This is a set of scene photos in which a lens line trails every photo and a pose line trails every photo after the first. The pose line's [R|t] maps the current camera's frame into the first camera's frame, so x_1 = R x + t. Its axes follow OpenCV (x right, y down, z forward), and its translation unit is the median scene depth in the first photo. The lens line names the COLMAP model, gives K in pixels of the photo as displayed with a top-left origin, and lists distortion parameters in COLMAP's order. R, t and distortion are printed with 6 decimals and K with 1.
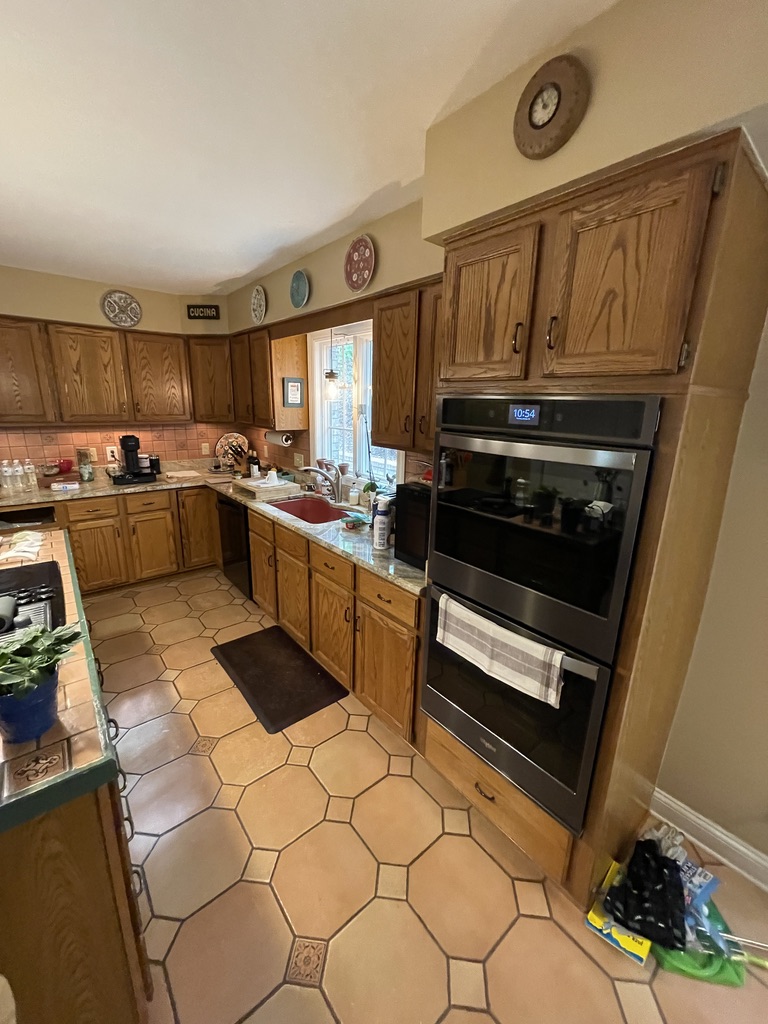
lens RADIAL K [[415.2, 0, 386.2], [0, 415.2, 505.7], [0, 0, 1]] dist [-0.002922, 0.000307]
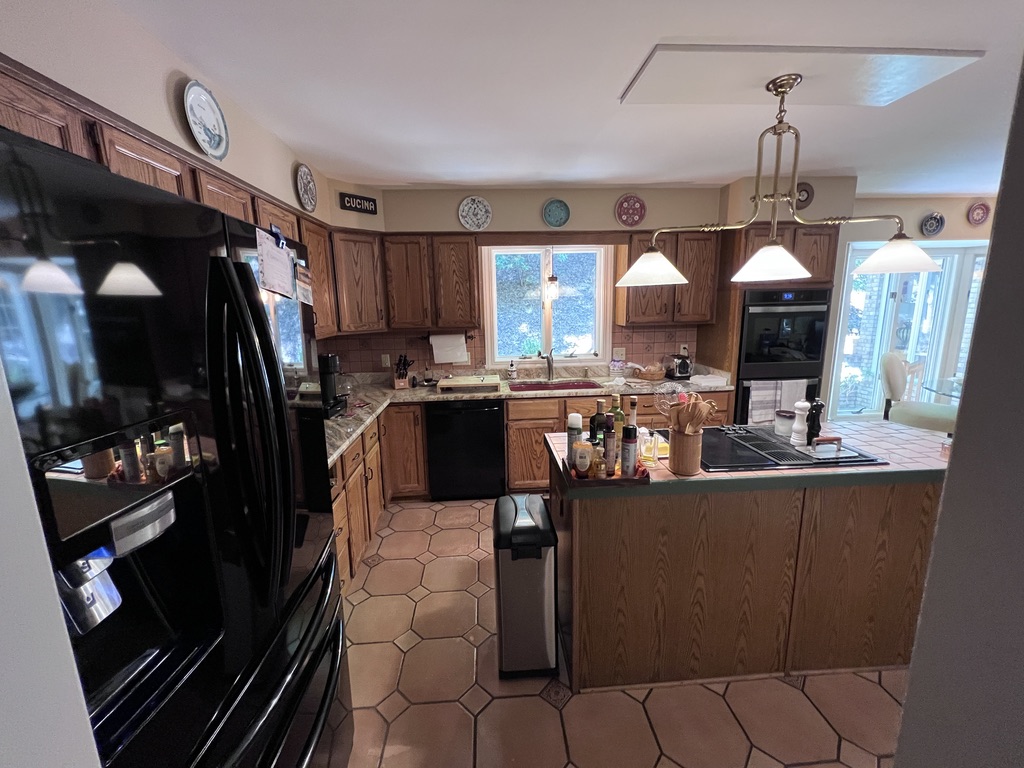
lens RADIAL K [[404.3, 0, 507.8], [0, 404.3, 386.7], [0, 0, 1]] dist [-0.001094, 0.000000]
pose [[0.580199, -0.206863, 0.787767, -1.174297], [0.233077, 0.968929, 0.082771, -0.117073], [-0.780413, 0.135587, 0.610387, 0.358716]]
